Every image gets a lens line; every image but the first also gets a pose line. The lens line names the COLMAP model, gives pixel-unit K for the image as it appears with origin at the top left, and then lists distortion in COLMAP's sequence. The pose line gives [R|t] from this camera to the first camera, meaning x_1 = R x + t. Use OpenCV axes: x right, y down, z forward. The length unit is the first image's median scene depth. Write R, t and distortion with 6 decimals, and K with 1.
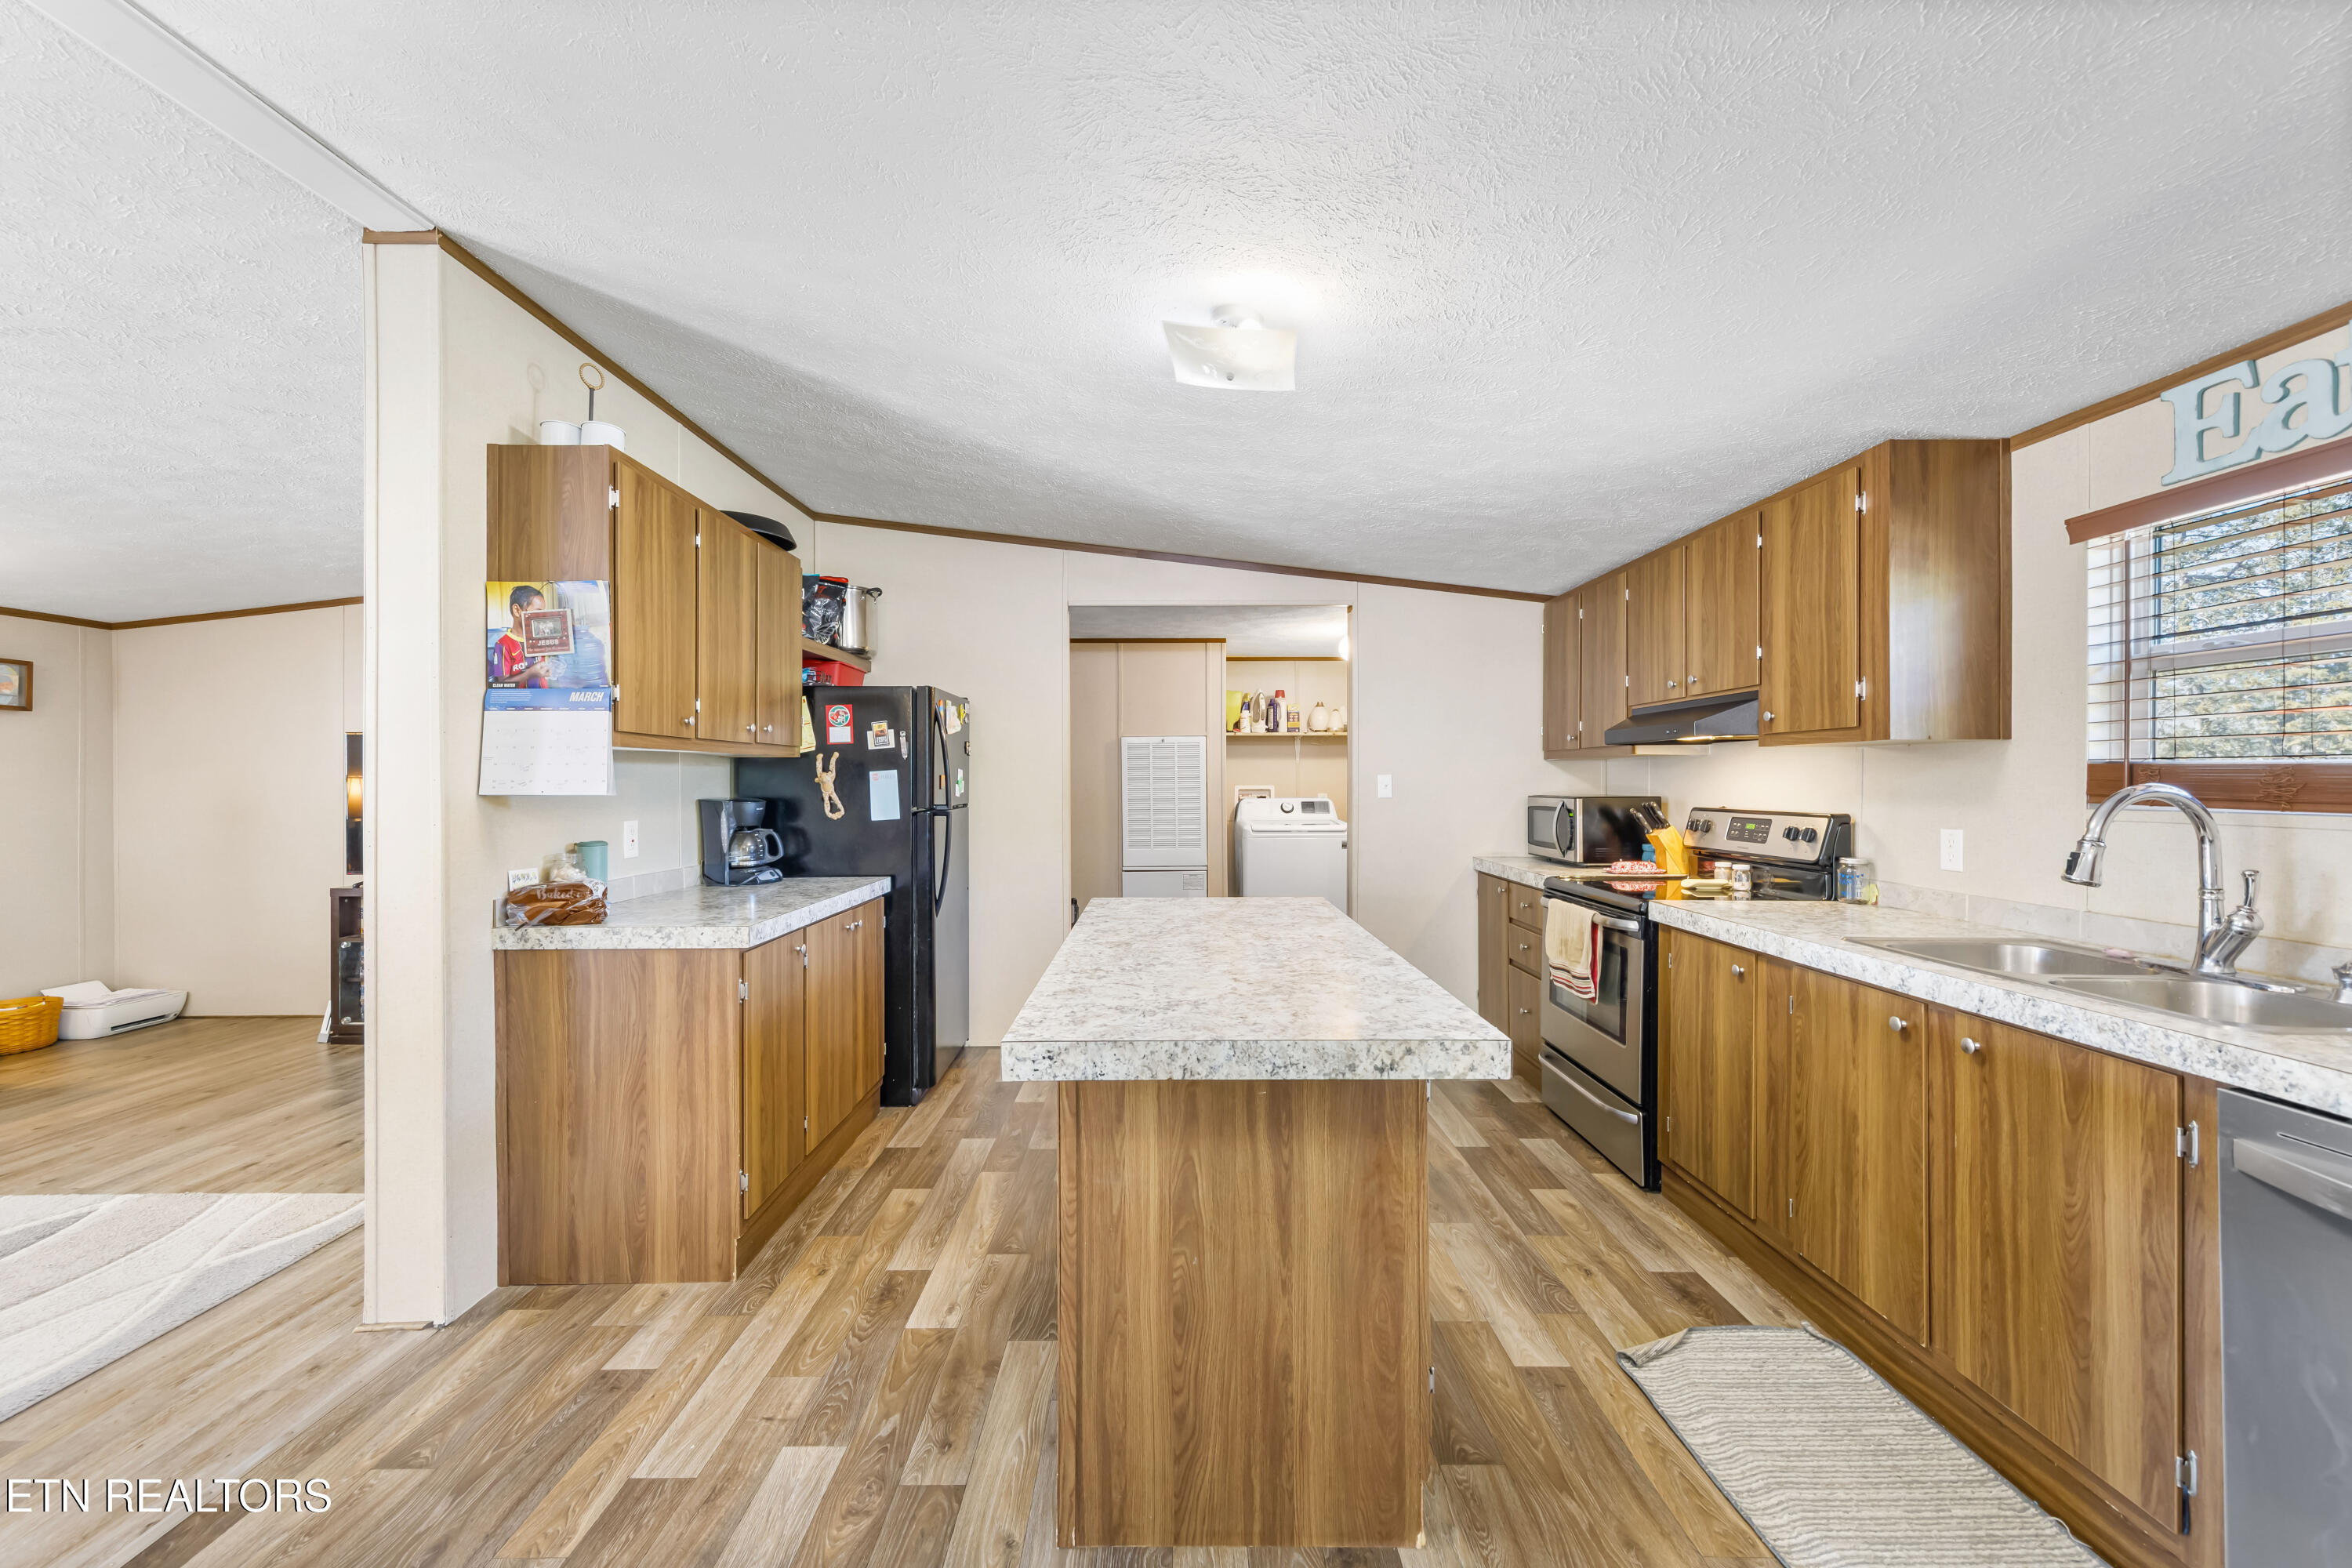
lens RADIAL K [[913.5, 0, 1169.8], [0, 913.5, 780.8], [0, 0, 1]] dist [0.006408, -0.000347]
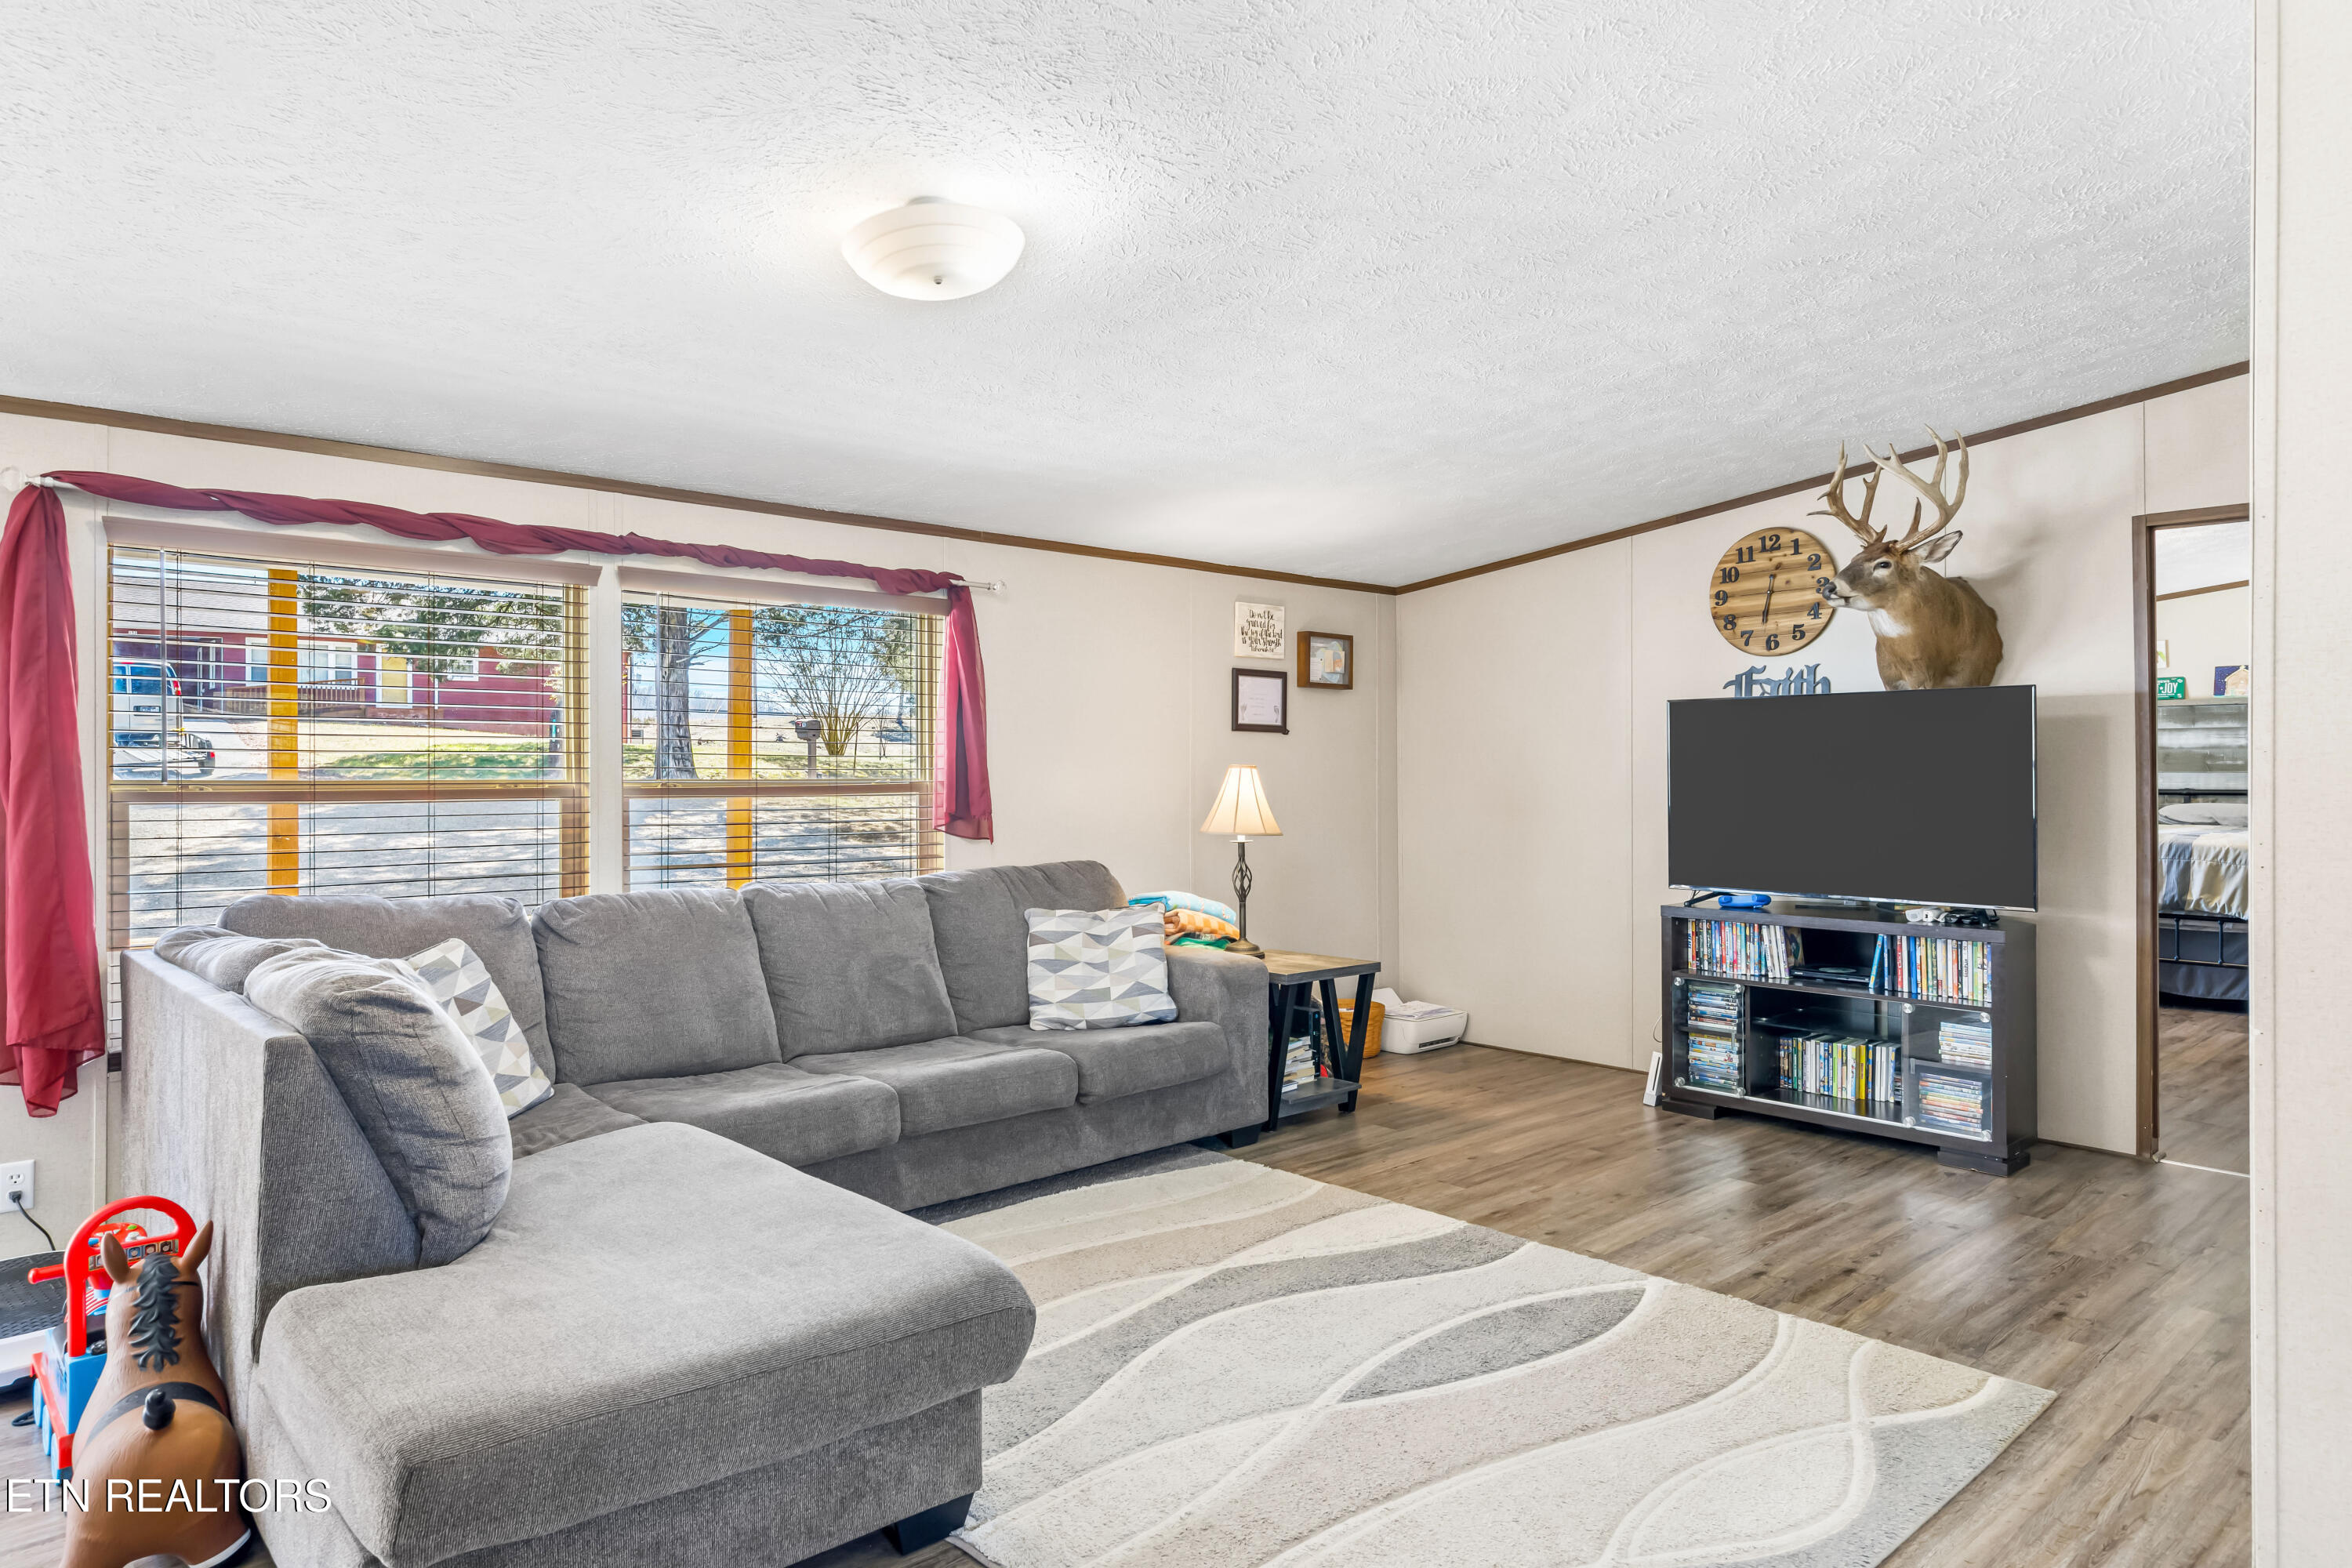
lens RADIAL K [[1425.4, 0, 1168.1], [0, 1425.4, 767.4], [0, 0, 1]] dist [0.006202, 0.000266]
pose [[0.673550, -0.000425, -0.739141, -0.601238], [0.001760, 0.999998, 0.001029, 0.001235], [0.739139, -0.001994, 0.673550, -0.189761]]
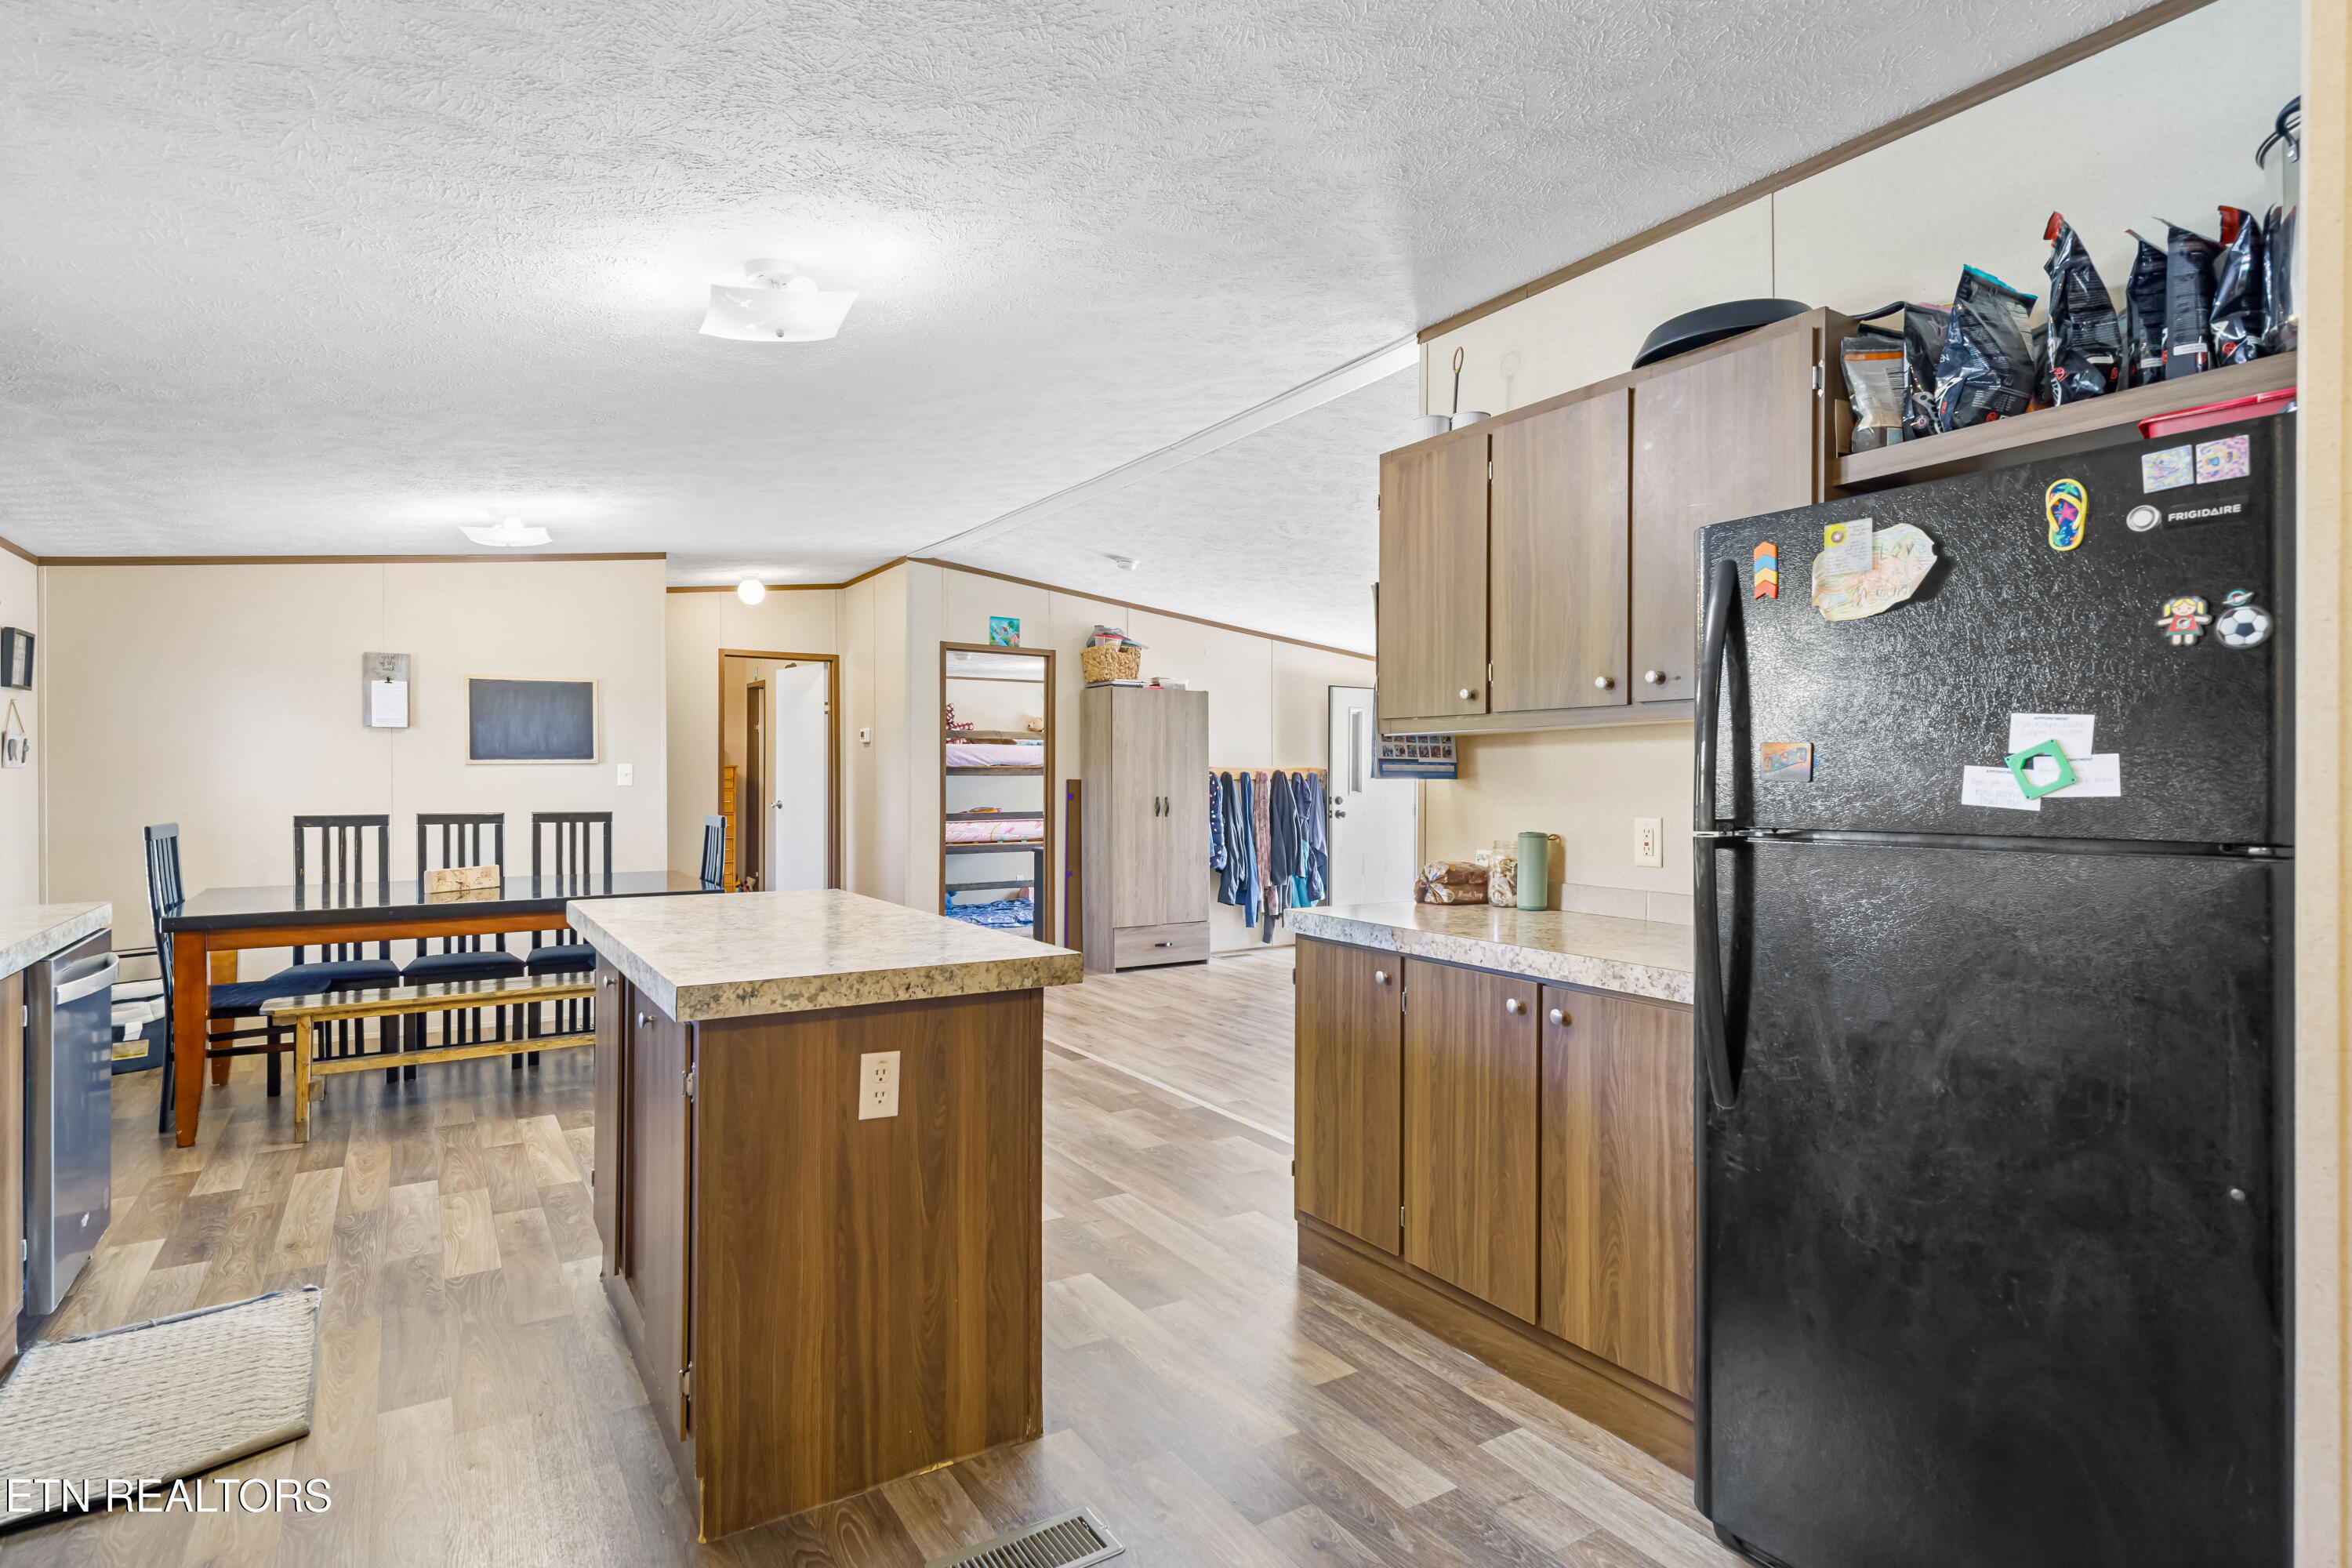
lens RADIAL K [[1202.1, 0, 1170.3], [0, 1202.1, 780.6], [0, 0, 1]] dist [0.005007, 0.001584]
pose [[-0.847523, -0.000336, -0.530759, 0.346808], [-0.002349, 0.999992, 0.003117, 0.013715], [0.530754, 0.003888, -0.847517, 2.048967]]
